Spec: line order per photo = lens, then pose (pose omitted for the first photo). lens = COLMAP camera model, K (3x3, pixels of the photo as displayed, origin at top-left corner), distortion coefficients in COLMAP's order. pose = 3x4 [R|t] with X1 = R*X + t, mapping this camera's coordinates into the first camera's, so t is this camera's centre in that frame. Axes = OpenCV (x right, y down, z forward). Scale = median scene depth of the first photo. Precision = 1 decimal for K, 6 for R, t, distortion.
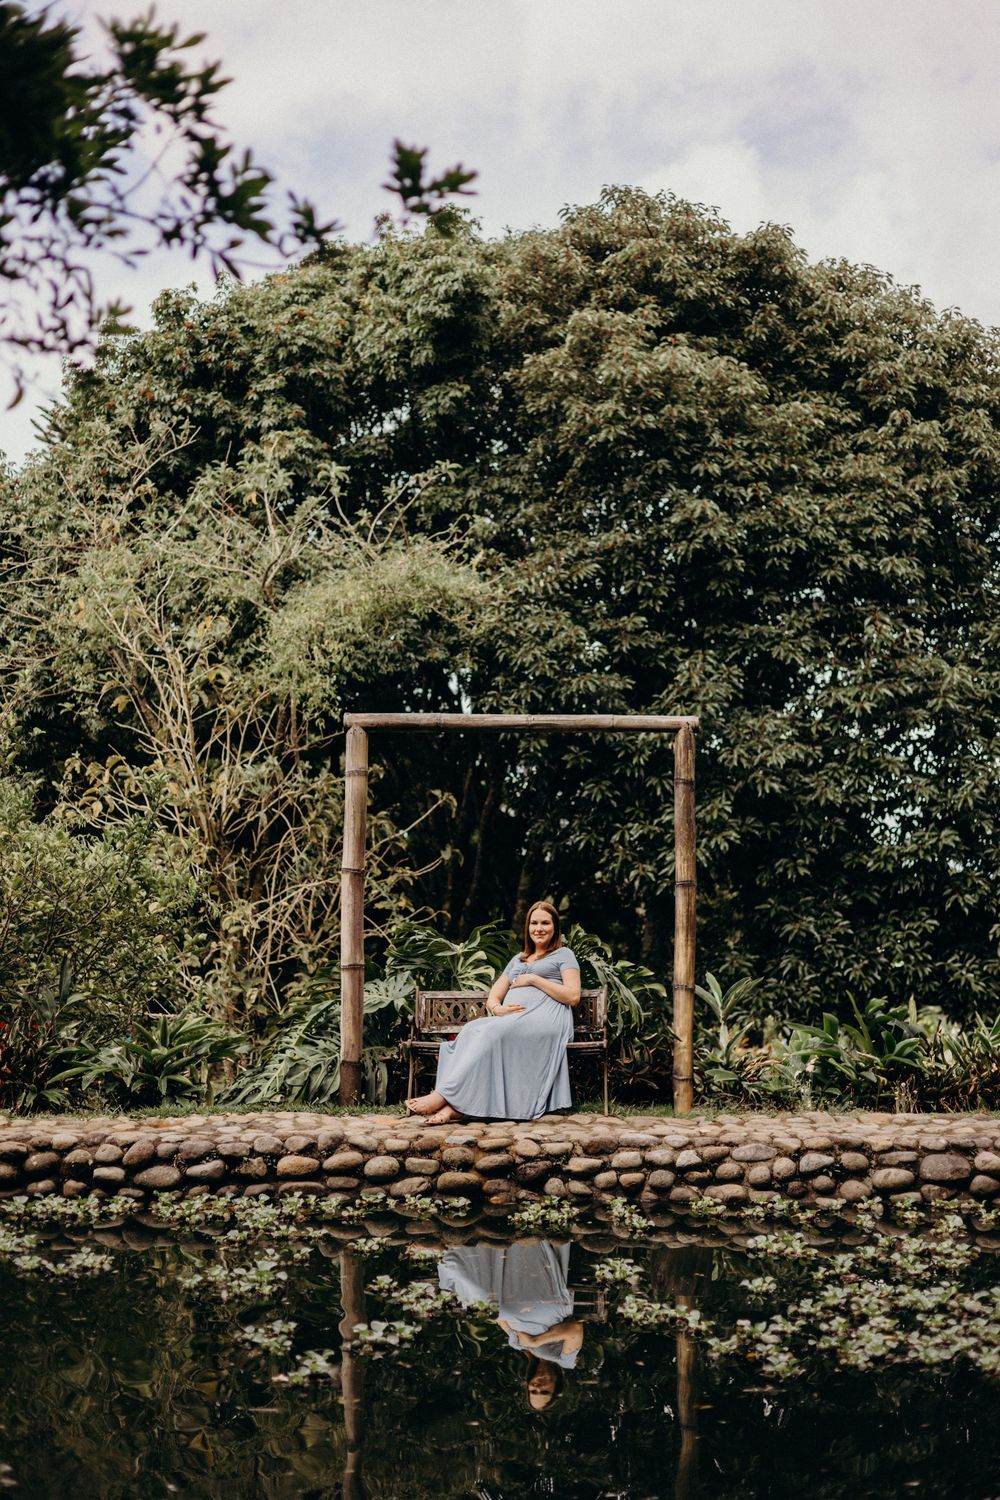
lens RADIAL K [[2099.1, 0, 495.1], [0, 2099.1, 744.7], [0, 0, 1]] dist [0.021619, 0.000000]
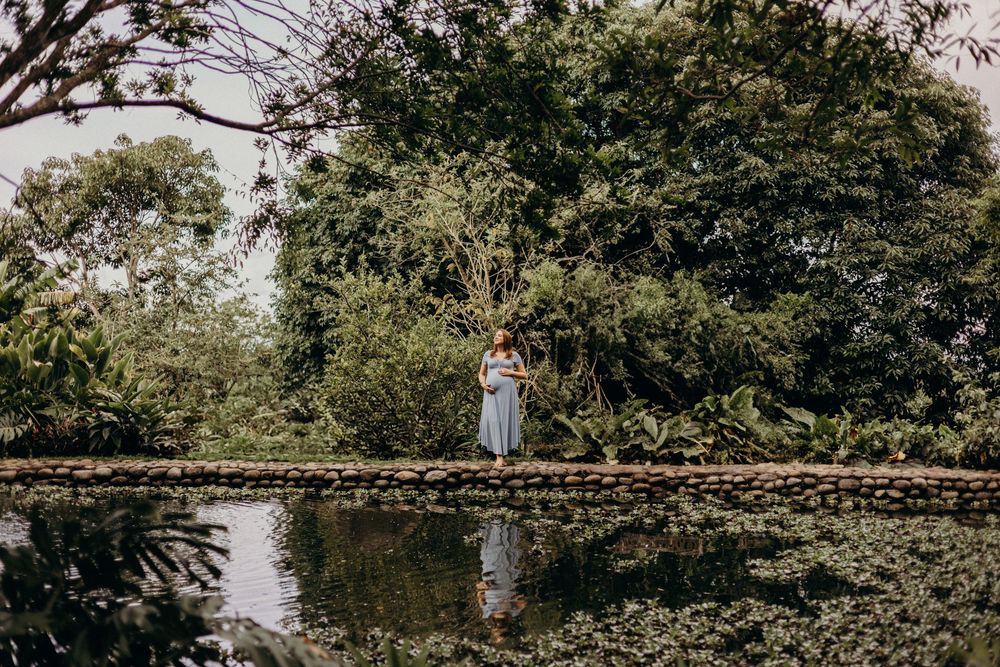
lens RADIAL K [[1399.4, 0, 499.8], [0, 1399.4, 341.6], [0, 0, 1]] dist [0.021619, 0.000000]
pose [[0.996149, 0.006581, -0.087427, -0.038993], [-0.001876, 0.998550, 0.053796, -0.041672], [0.087655, -0.053425, 0.994717, -0.574909]]
